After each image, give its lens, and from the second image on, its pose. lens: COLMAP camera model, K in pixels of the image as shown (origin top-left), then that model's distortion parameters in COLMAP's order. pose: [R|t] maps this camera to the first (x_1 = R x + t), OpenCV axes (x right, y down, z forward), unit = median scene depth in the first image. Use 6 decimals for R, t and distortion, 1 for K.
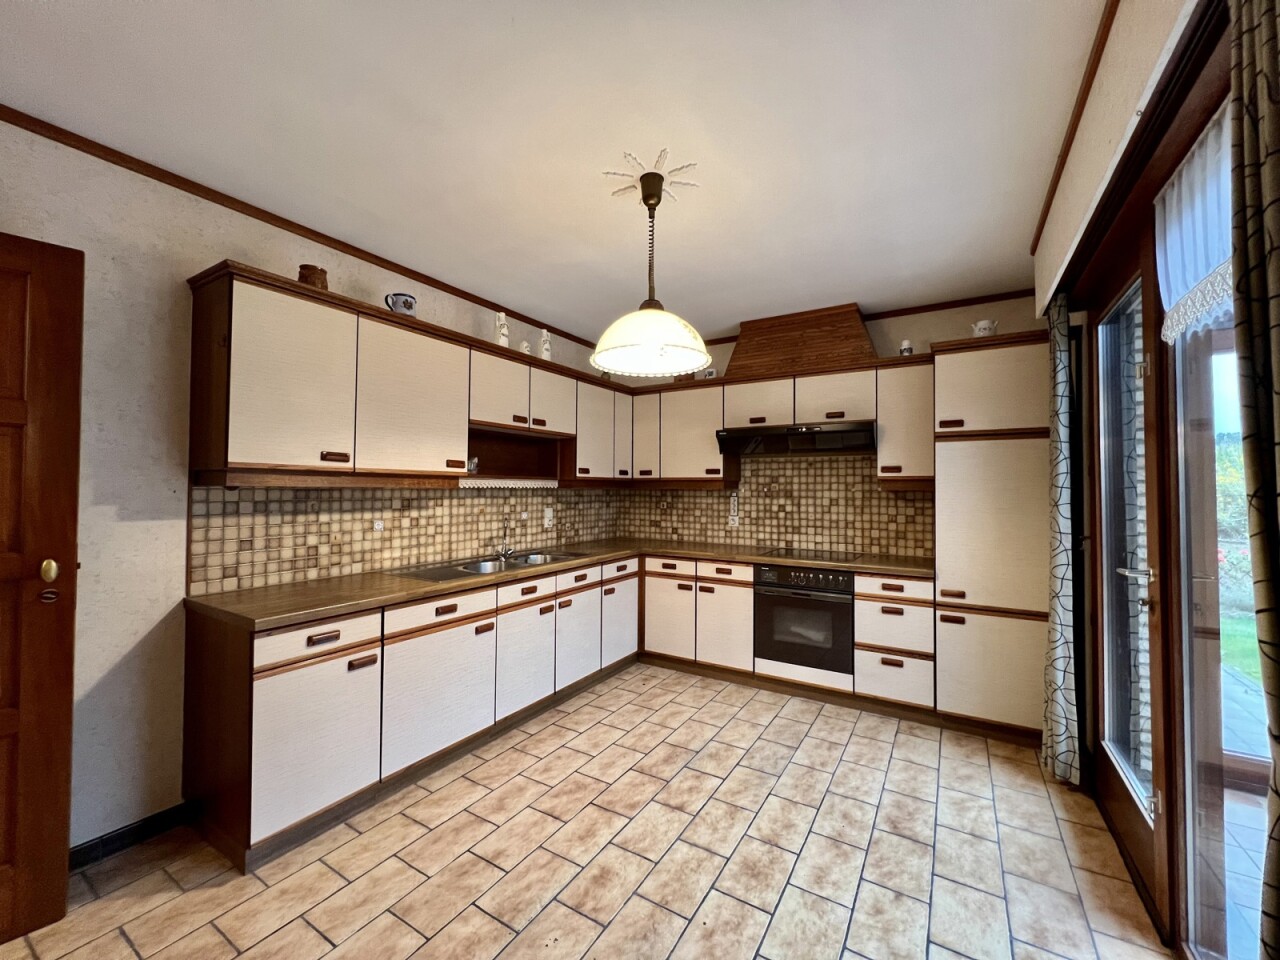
lens RADIAL K [[516.4, 0, 640.0], [0, 516.4, 480.0], [0, 0, 1]] dist [-0.000325, 0.000263]
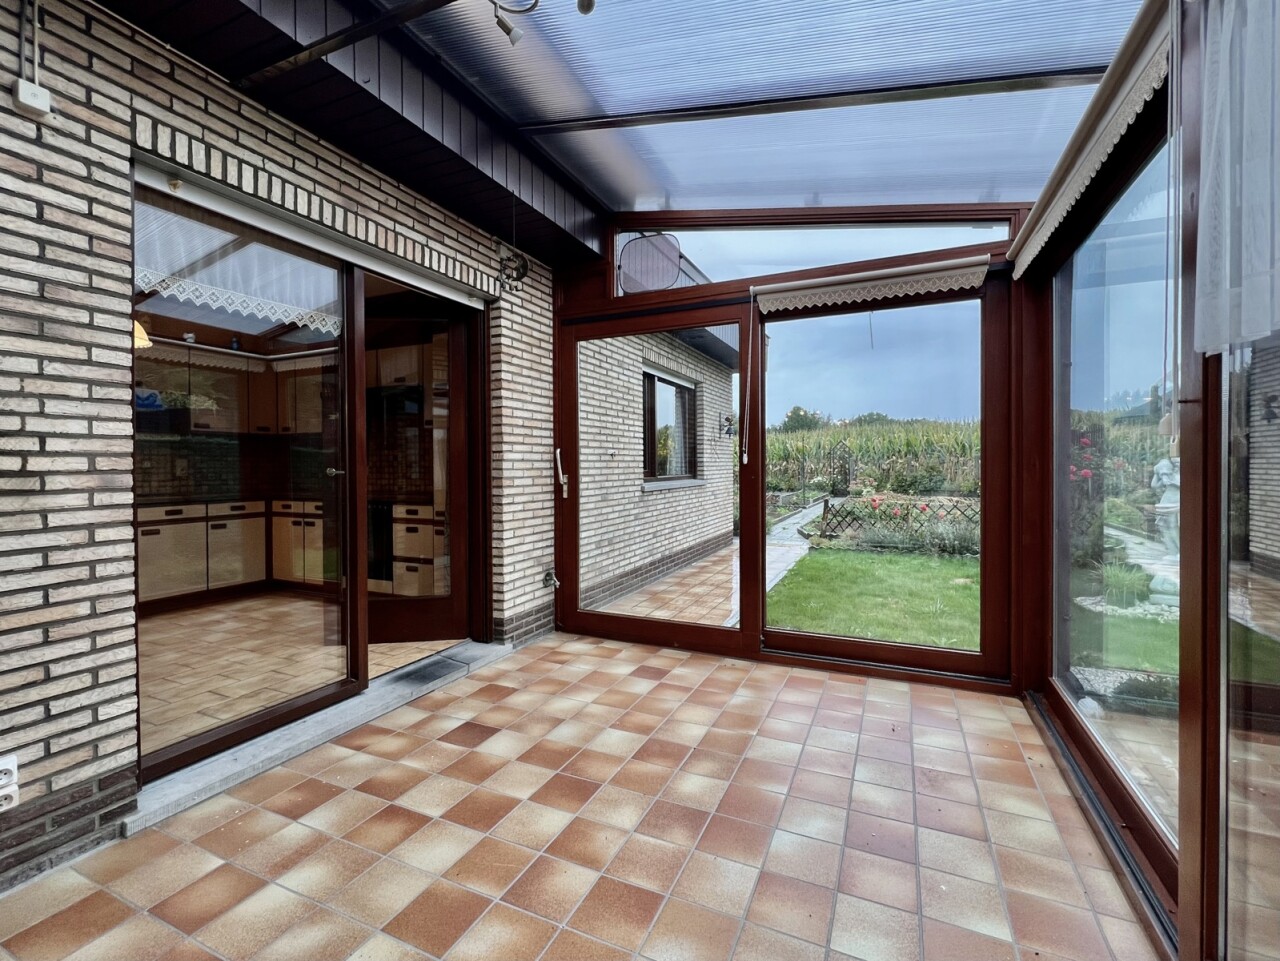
lens RADIAL K [[566.6, 0, 640.0], [0, 566.6, 480.5], [0, 0, 1]] dist [-0.001551, -0.000046]
pose [[0.992553, -0.011495, 0.121266, 0.720384], [0.006144, 0.998995, 0.044404, 0.054790], [-0.121655, -0.043328, 0.991626, -0.400505]]
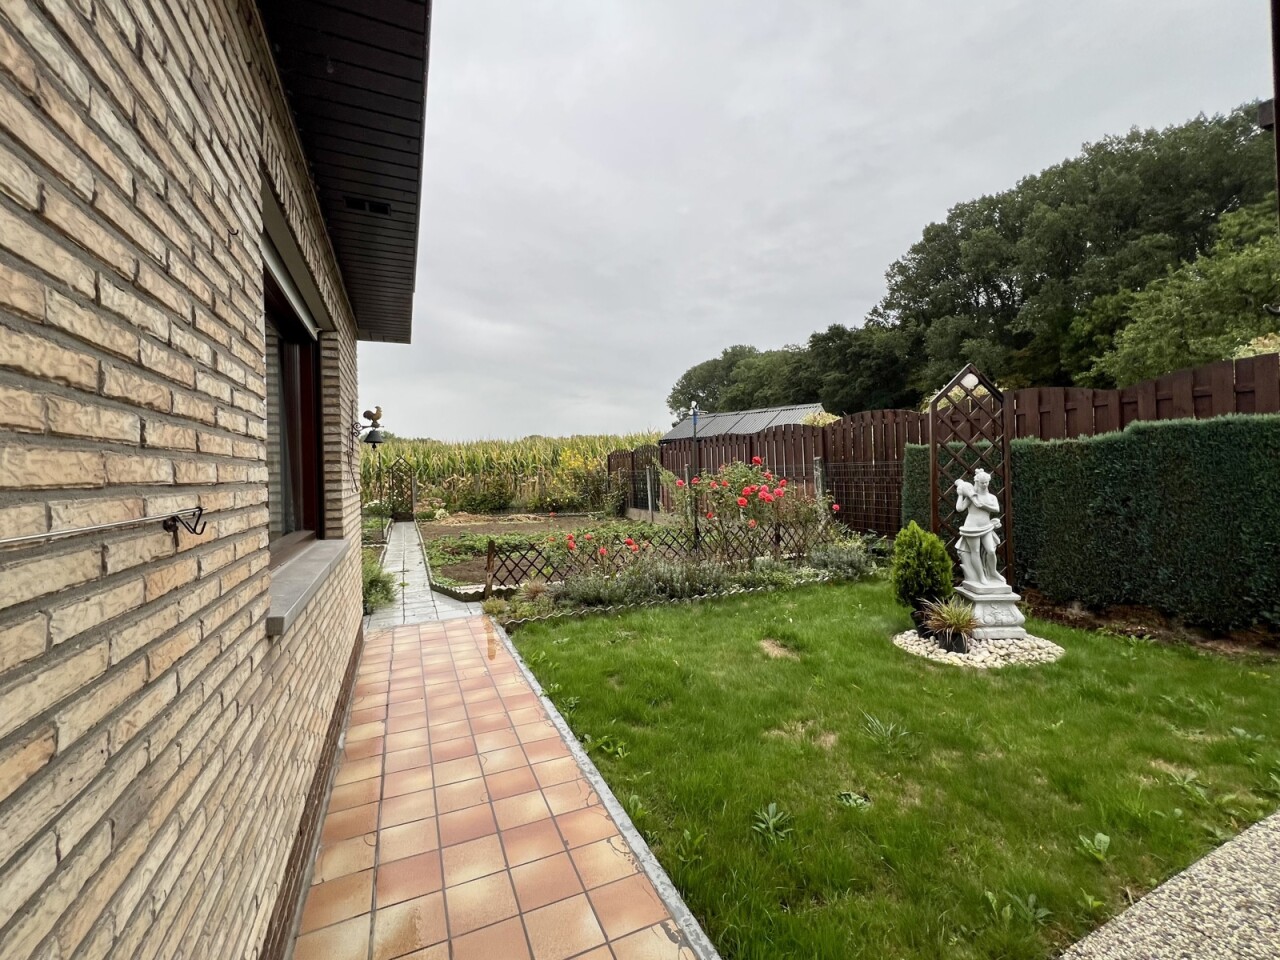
lens RADIAL K [[527.8, 0, 640.0], [0, 527.8, 480.0], [0, 0, 1]] dist [0.003789, 0.000243]
pose [[0.561936, -0.029242, 0.826664, 0.743920], [0.014671, 0.999570, 0.025385, 0.031406], [-0.827051, -0.002137, 0.562123, 0.654410]]
